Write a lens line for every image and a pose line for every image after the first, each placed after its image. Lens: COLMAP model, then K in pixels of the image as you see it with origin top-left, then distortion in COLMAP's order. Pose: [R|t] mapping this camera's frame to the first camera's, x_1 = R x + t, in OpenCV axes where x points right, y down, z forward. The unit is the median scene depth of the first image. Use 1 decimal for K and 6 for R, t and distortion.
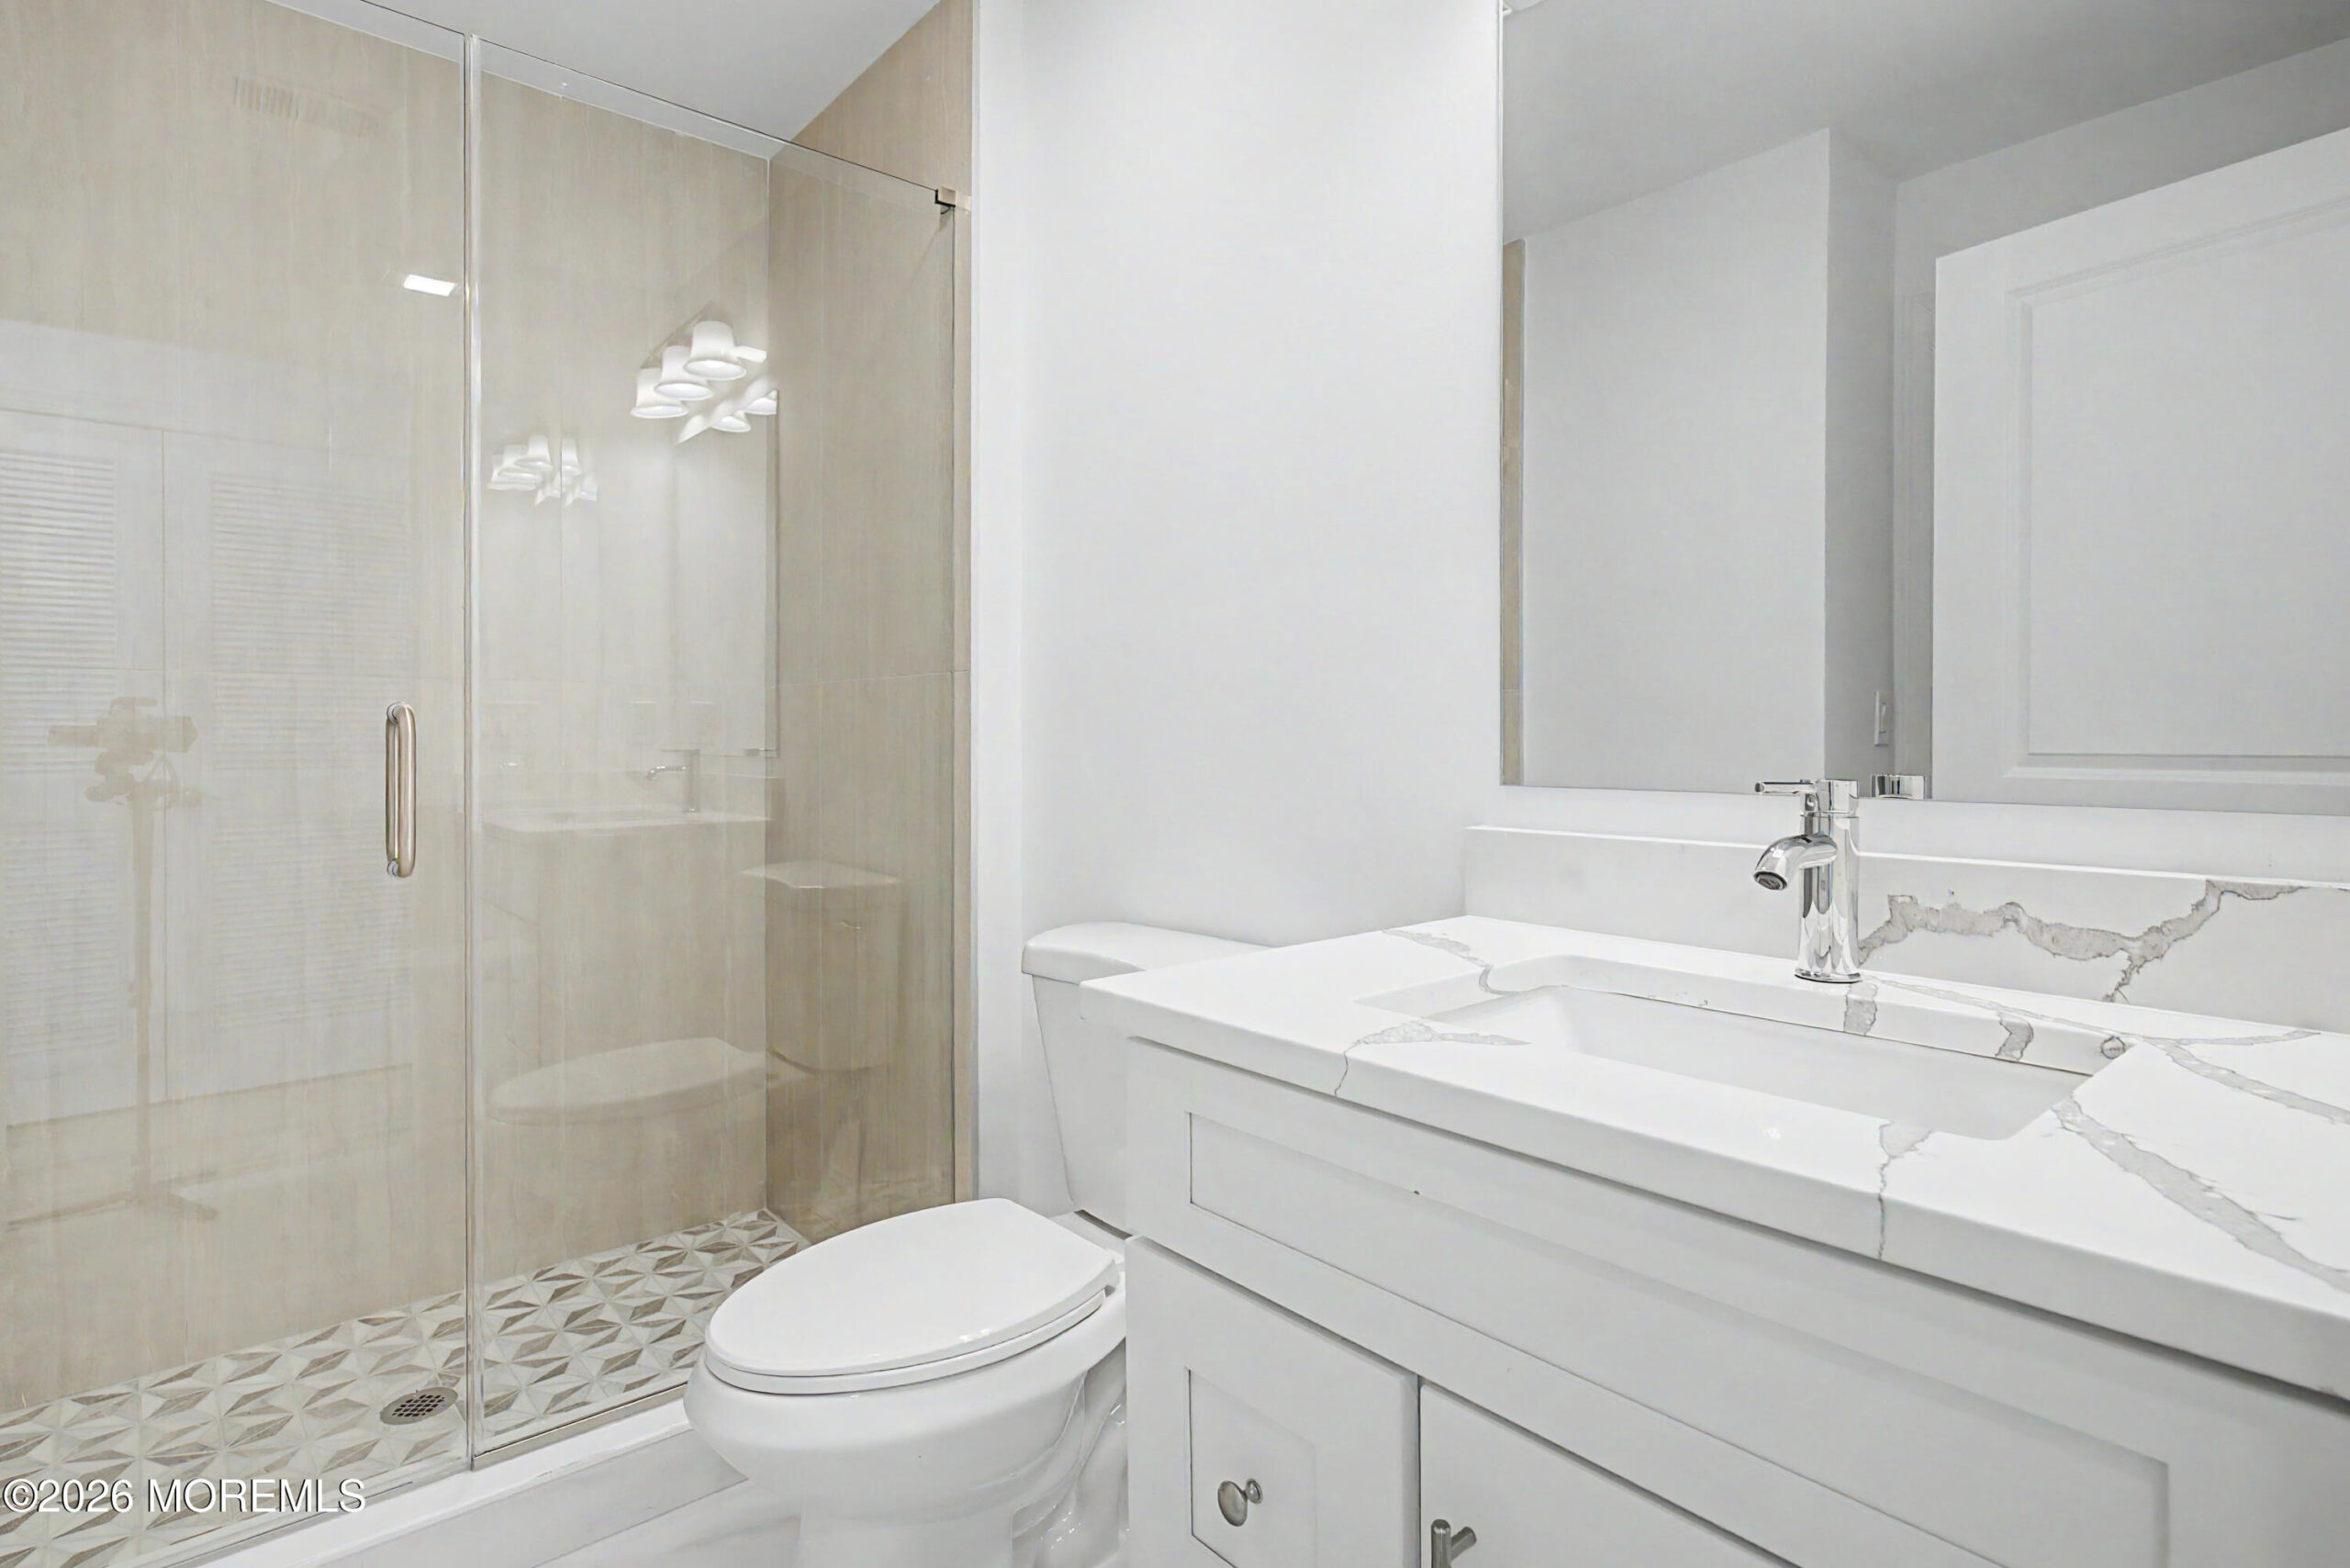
lens RADIAL K [[1178.0, 0, 1185.4], [0, 1178.0, 724.3], [0, 0, 1]] dist [-0.003159, 0.001120]
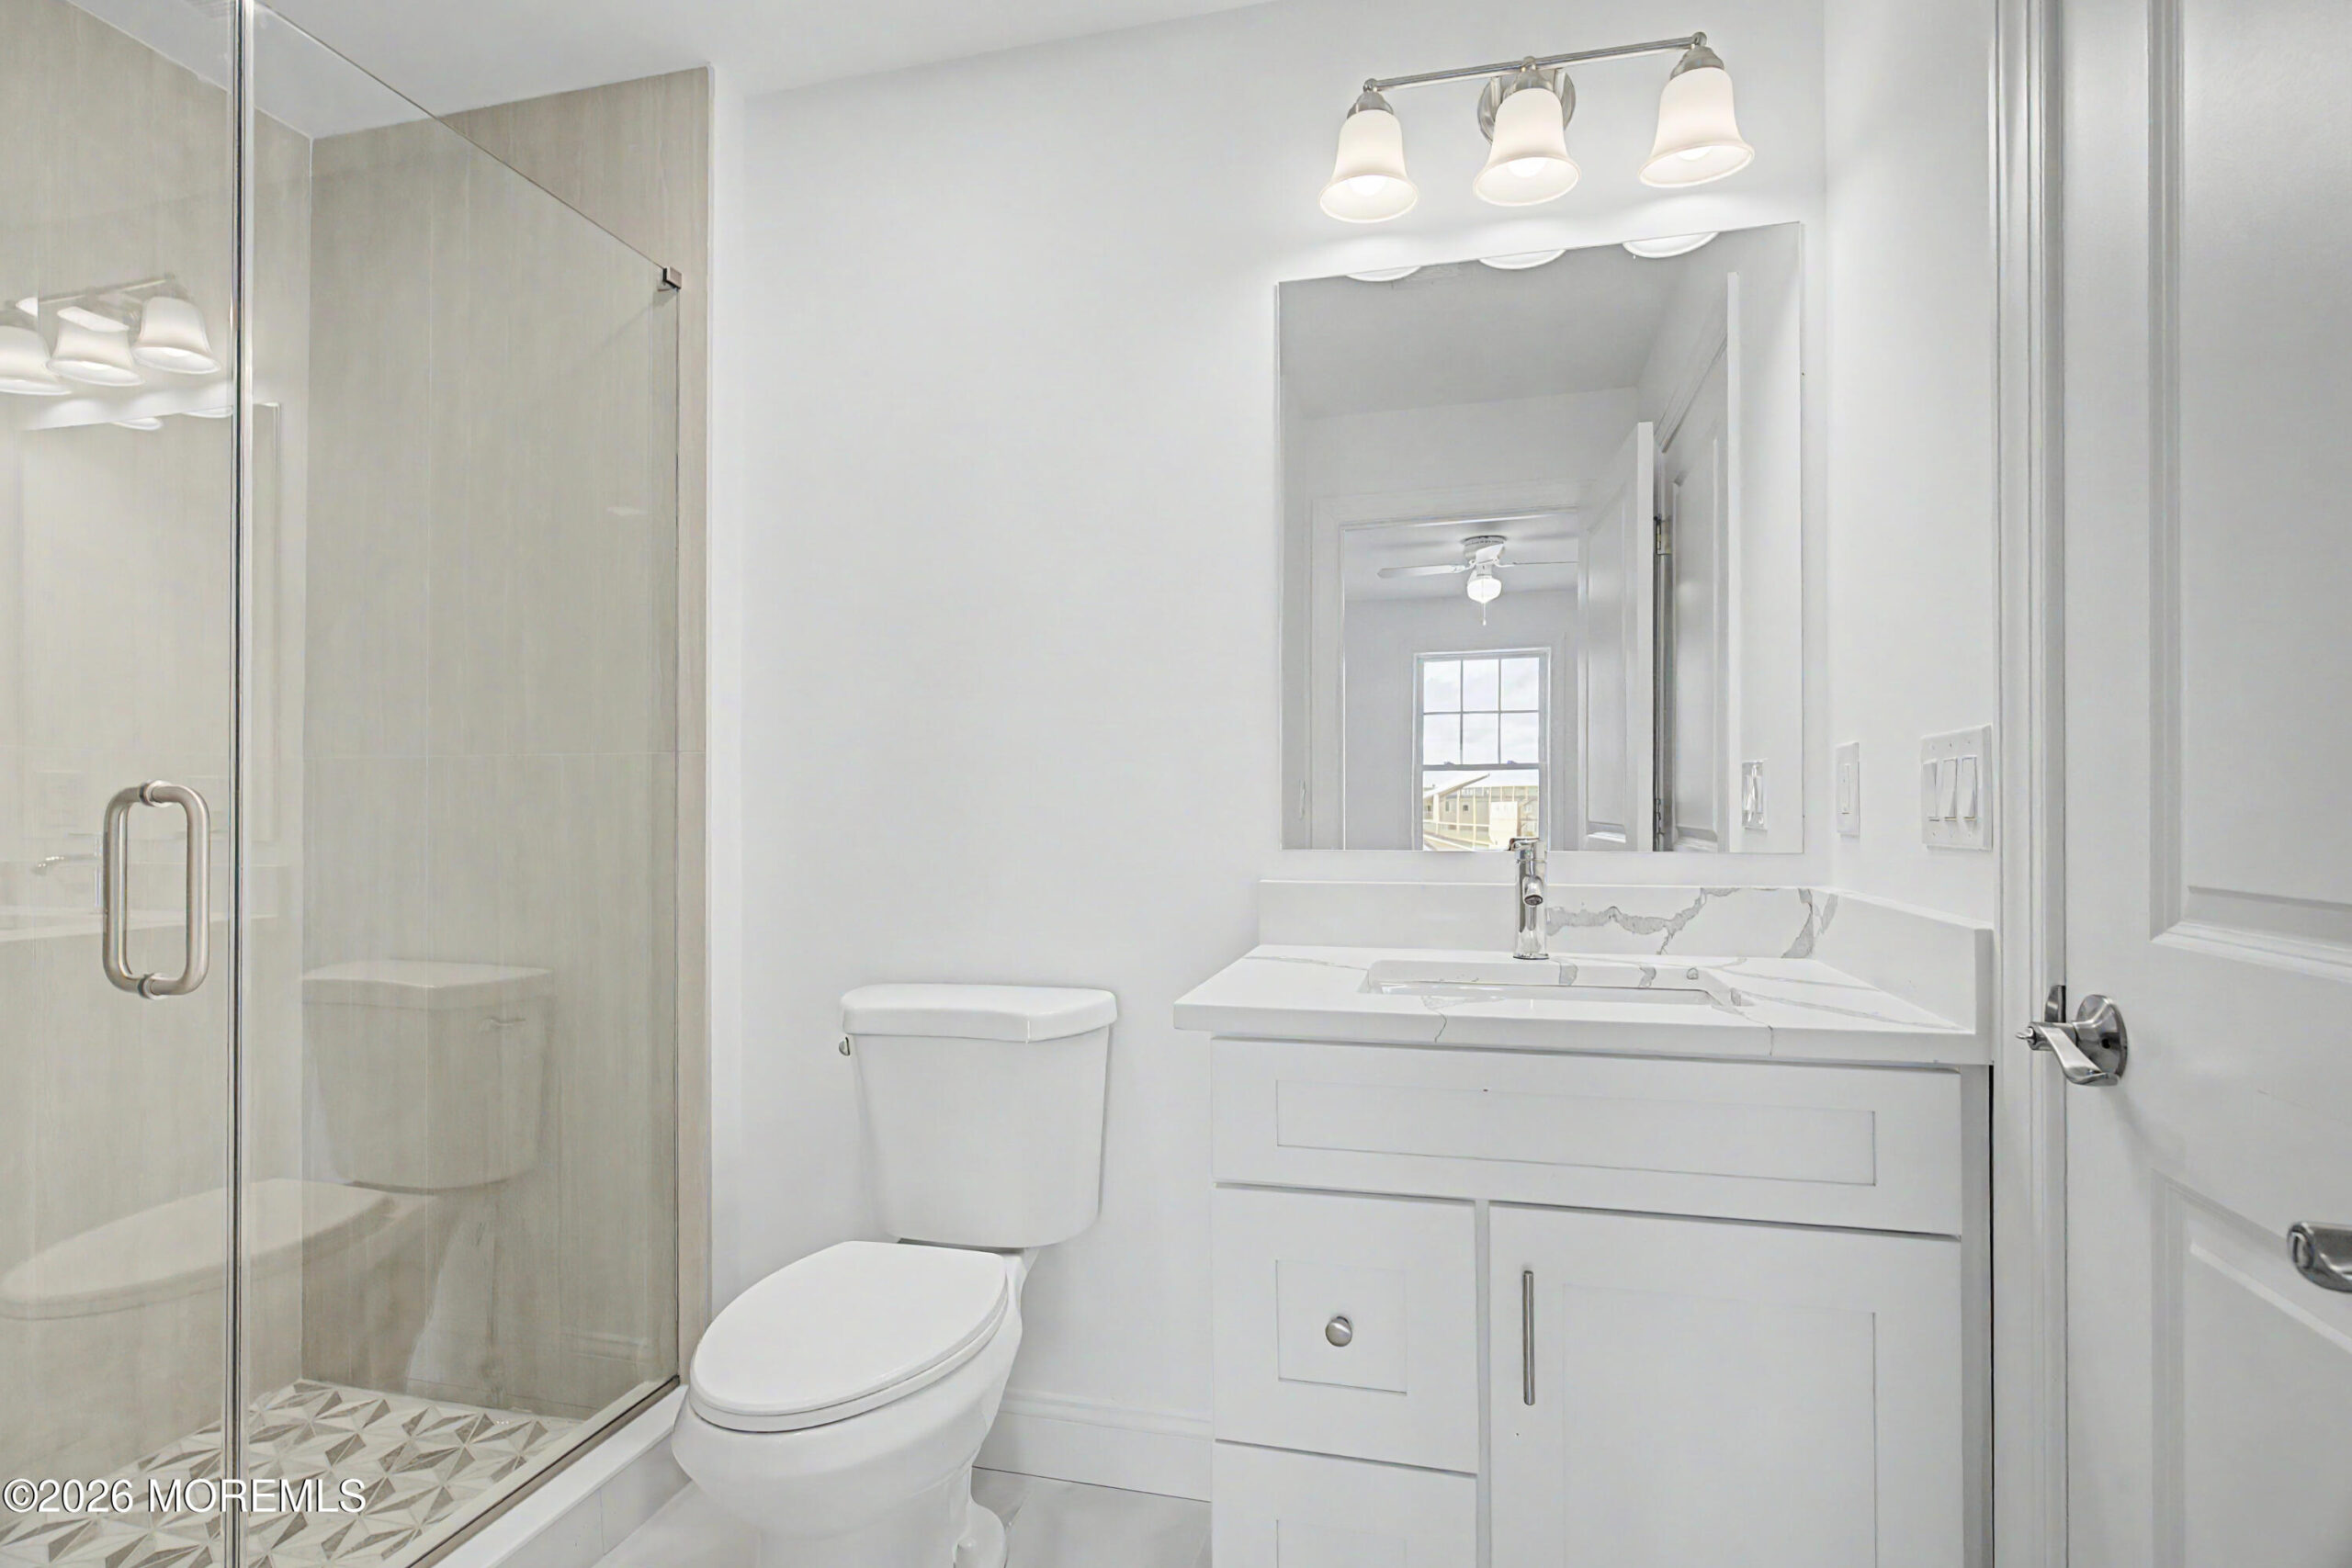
lens RADIAL K [[1141.9, 0, 1164.0], [0, 1141.9, 780.4], [0, 0, 1]] dist [-0.002894, 0.002032]
pose [[0.820953, 0.012461, 0.570860, -0.626531], [-0.003956, 0.999862, -0.016137, -0.009351], [-0.570983, 0.010990, 0.820888, -0.044621]]
